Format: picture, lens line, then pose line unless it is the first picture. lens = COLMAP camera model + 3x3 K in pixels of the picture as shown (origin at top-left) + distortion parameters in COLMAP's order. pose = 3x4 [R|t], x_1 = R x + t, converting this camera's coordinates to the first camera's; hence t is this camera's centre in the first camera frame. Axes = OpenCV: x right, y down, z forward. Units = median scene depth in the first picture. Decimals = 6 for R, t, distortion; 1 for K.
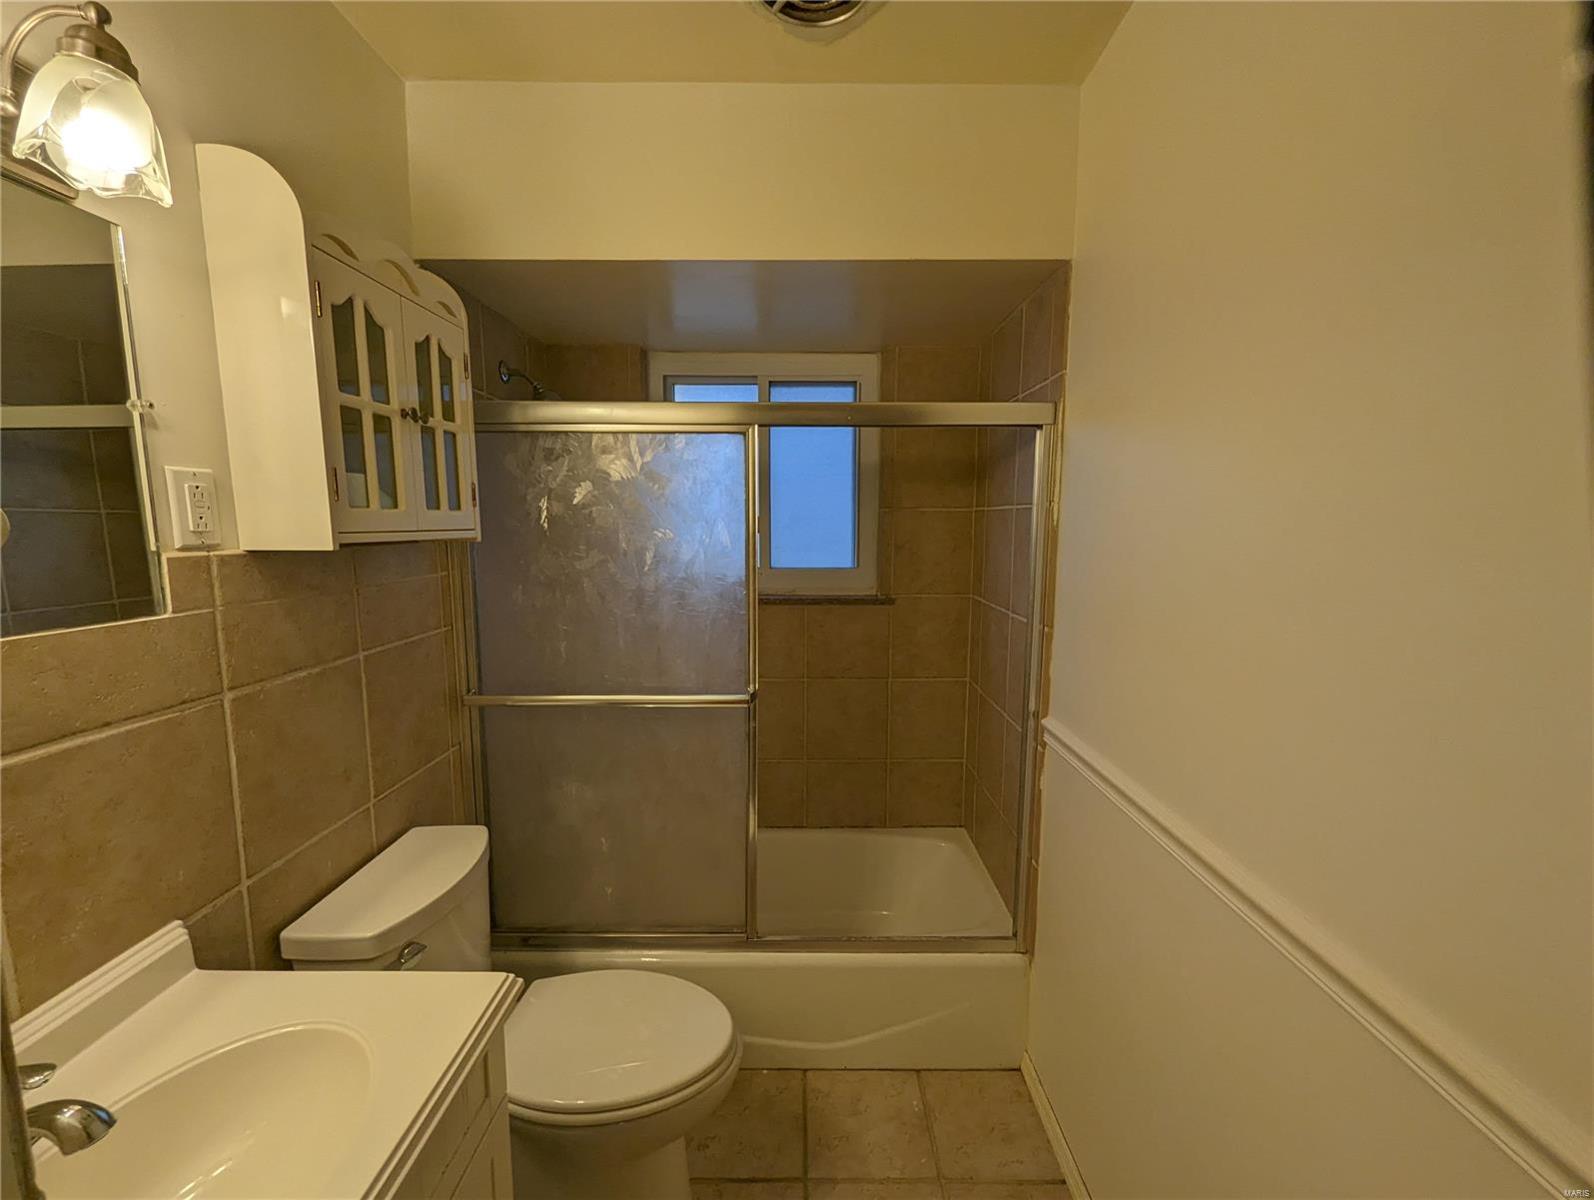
lens RADIAL K [[673.9, 0, 797.0], [0, 673.9, 600.0], [0, 0, 1]] dist [-0.000210, -0.003092]
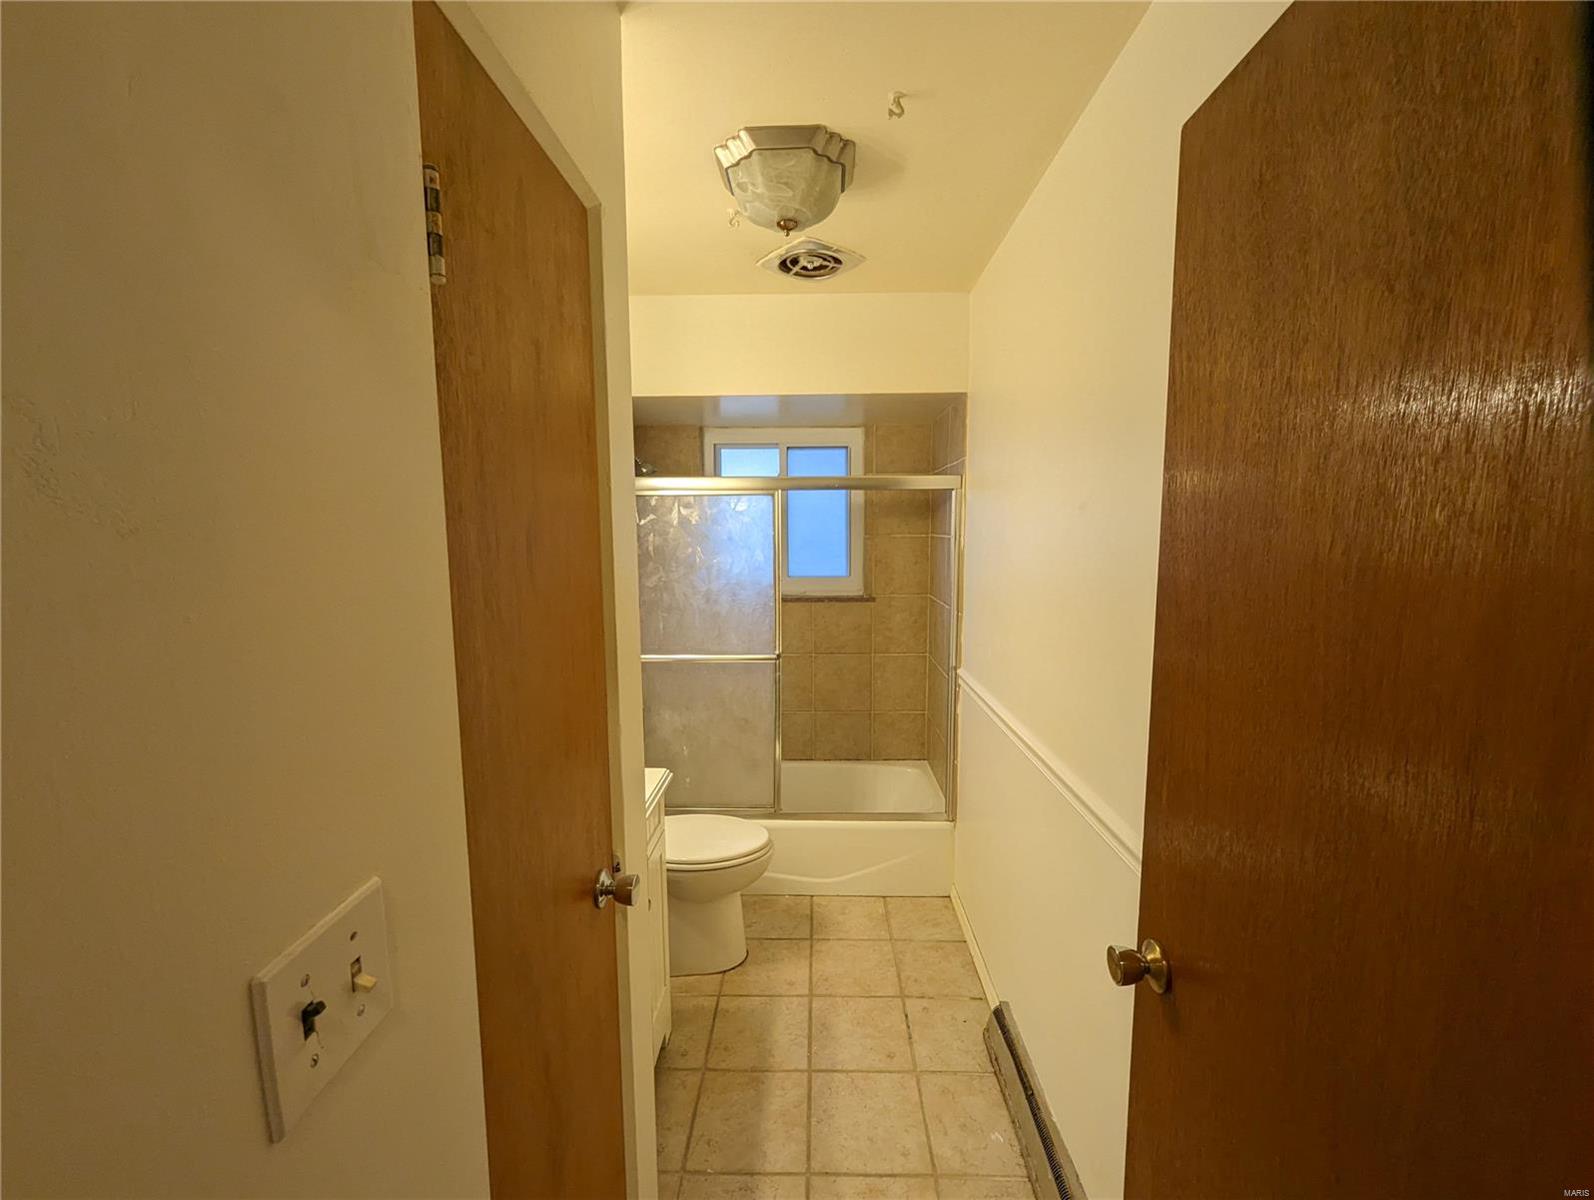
lens RADIAL K [[673.9, 0, 797.0], [0, 673.9, 600.0], [0, 0, 1]] dist [-0.000210, -0.003092]
pose [[0.999658, -0.004566, -0.025740, 0.021000], [0.004266, 0.999922, -0.011712, 0.026614], [0.025791, 0.011598, 0.999600, -0.599184]]
